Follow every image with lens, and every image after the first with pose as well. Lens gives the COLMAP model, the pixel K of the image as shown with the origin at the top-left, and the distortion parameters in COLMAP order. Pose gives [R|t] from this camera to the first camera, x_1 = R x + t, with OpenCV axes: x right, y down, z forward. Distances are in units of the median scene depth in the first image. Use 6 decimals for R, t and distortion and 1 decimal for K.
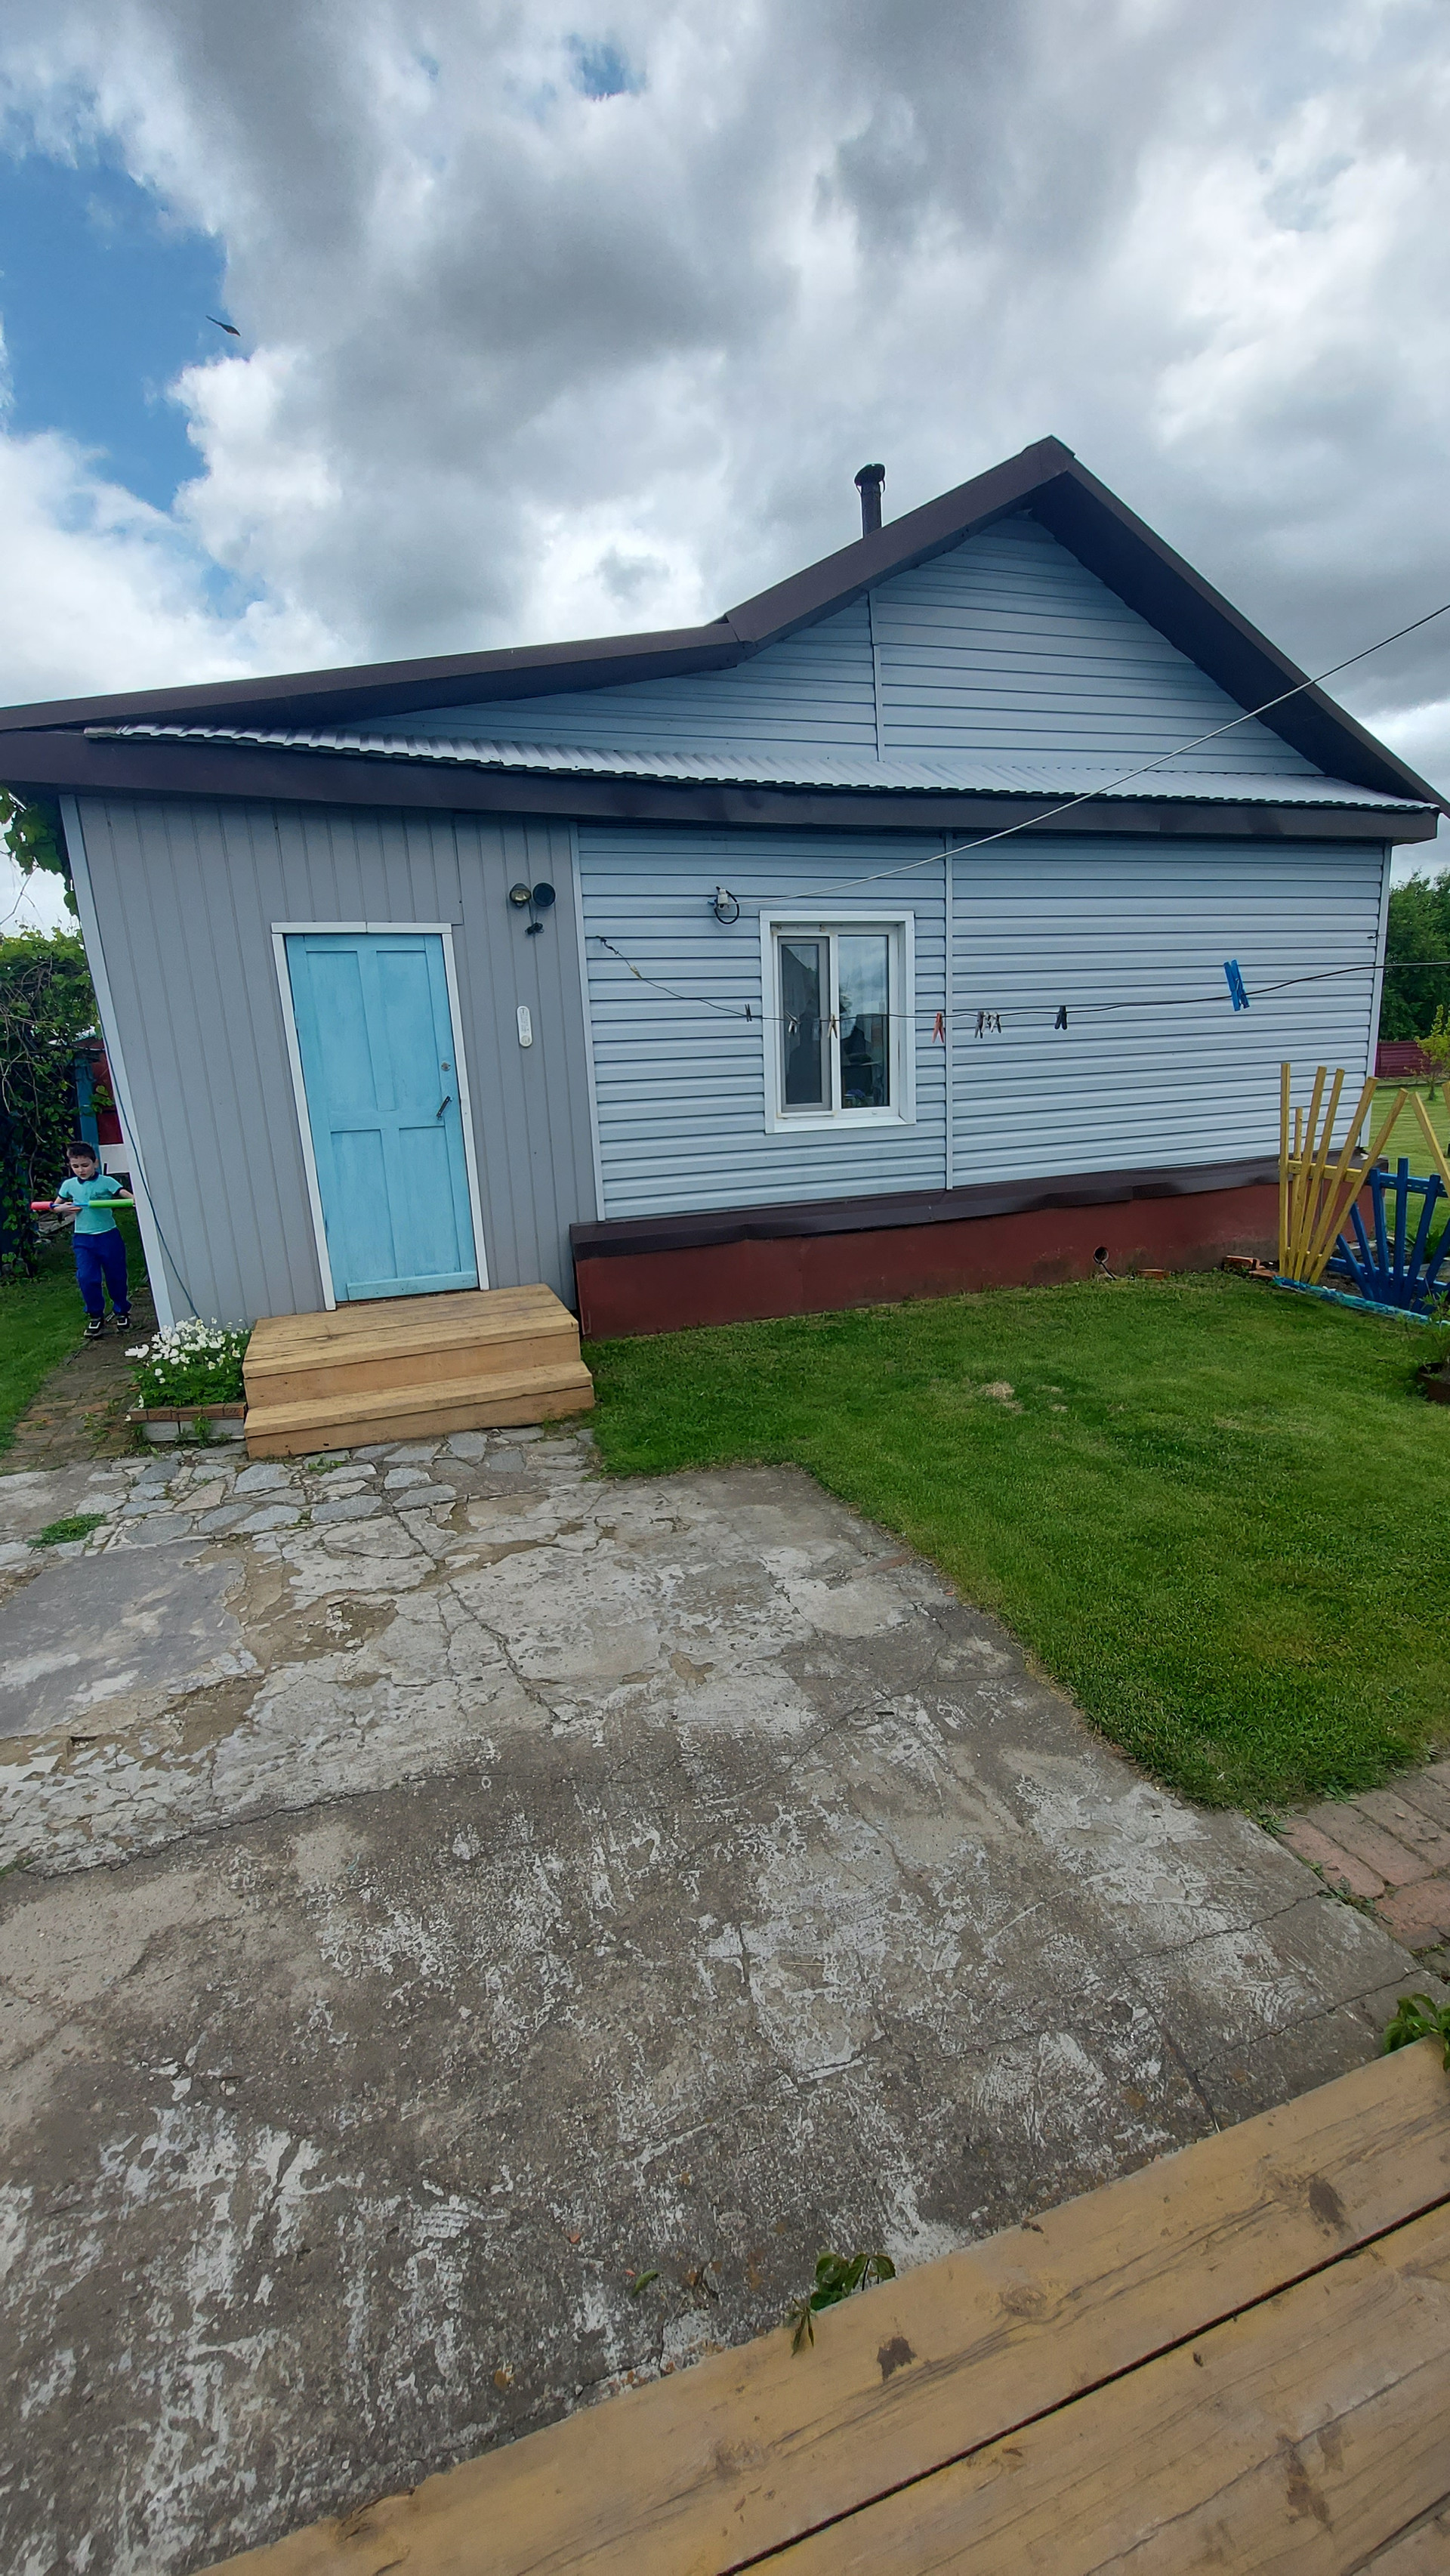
lens RADIAL K [[1028.5, 0, 719.2], [0, 1028.5, 1285.5], [0, 0, 1]] dist [-0.010241, 0.001449]
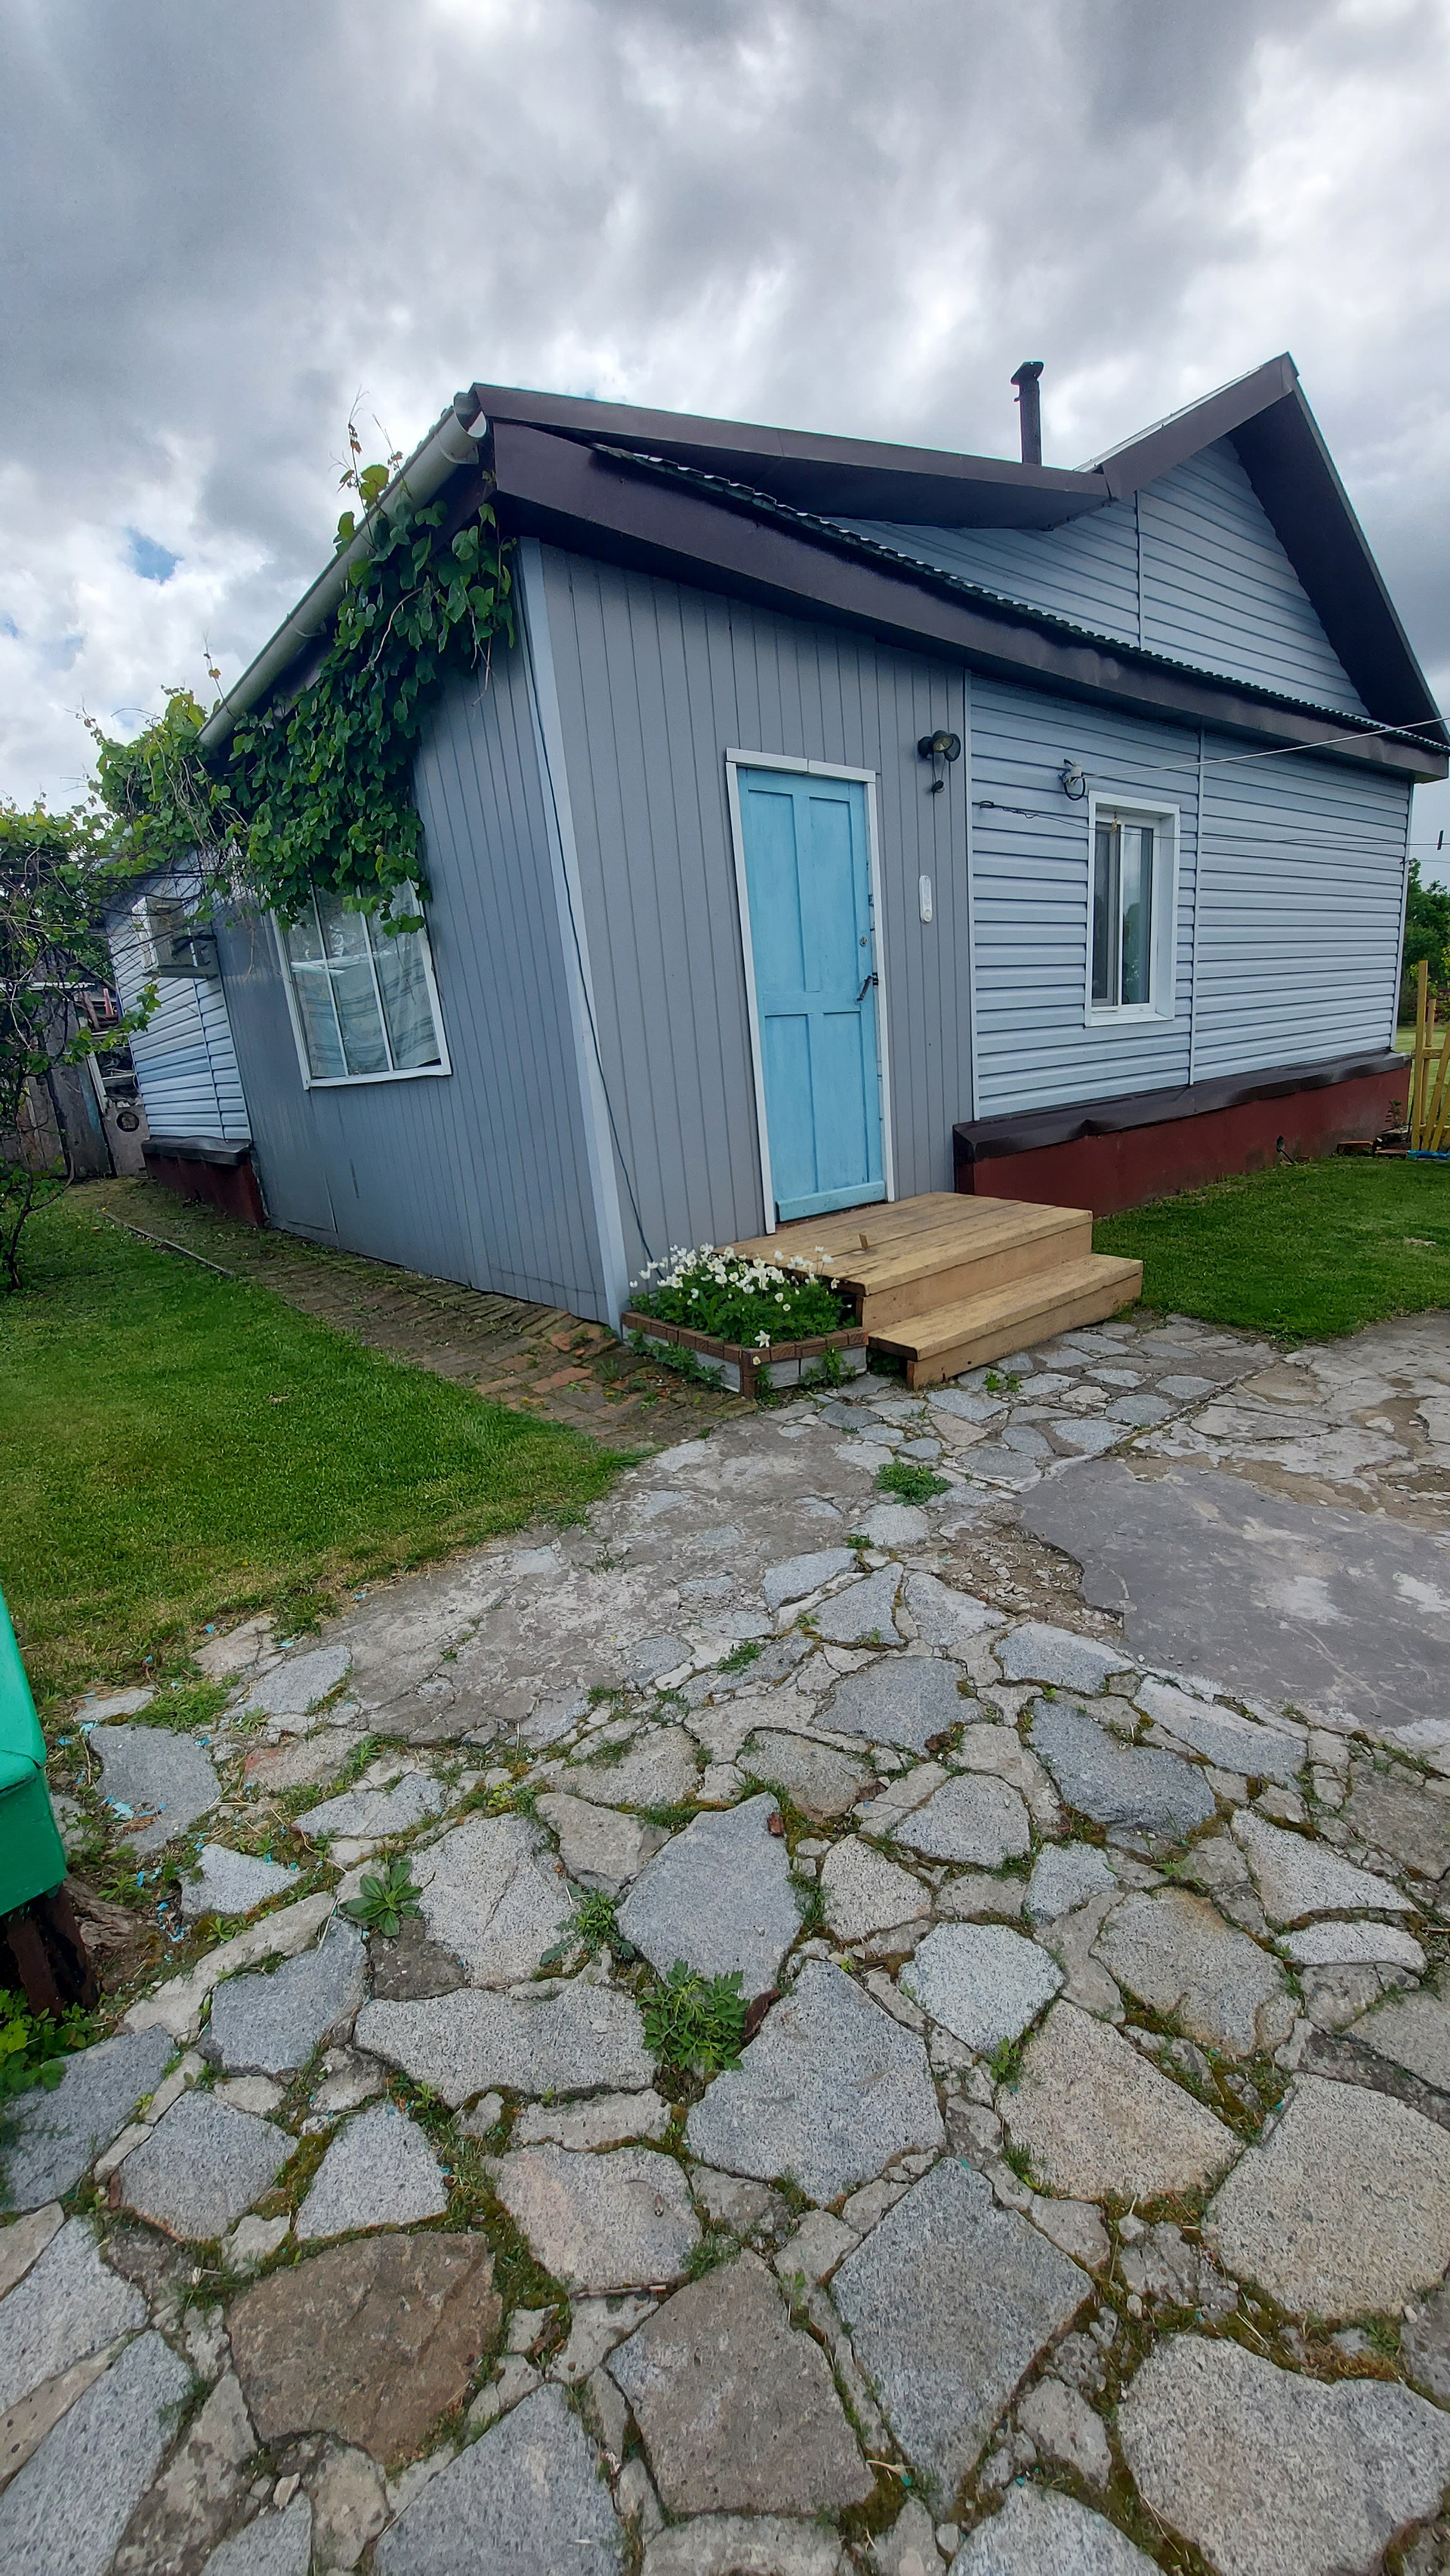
lens RADIAL K [[1028.5, 0, 725.9], [0, 1028.5, 1286.3], [0, 0, 1]] dist [-0.010241, 0.001449]
pose [[0.935053, -0.106142, 0.338245, -1.604106], [0.106294, 0.994169, 0.018132, 0.108857], [-0.338197, 0.018999, 0.940883, 0.534262]]
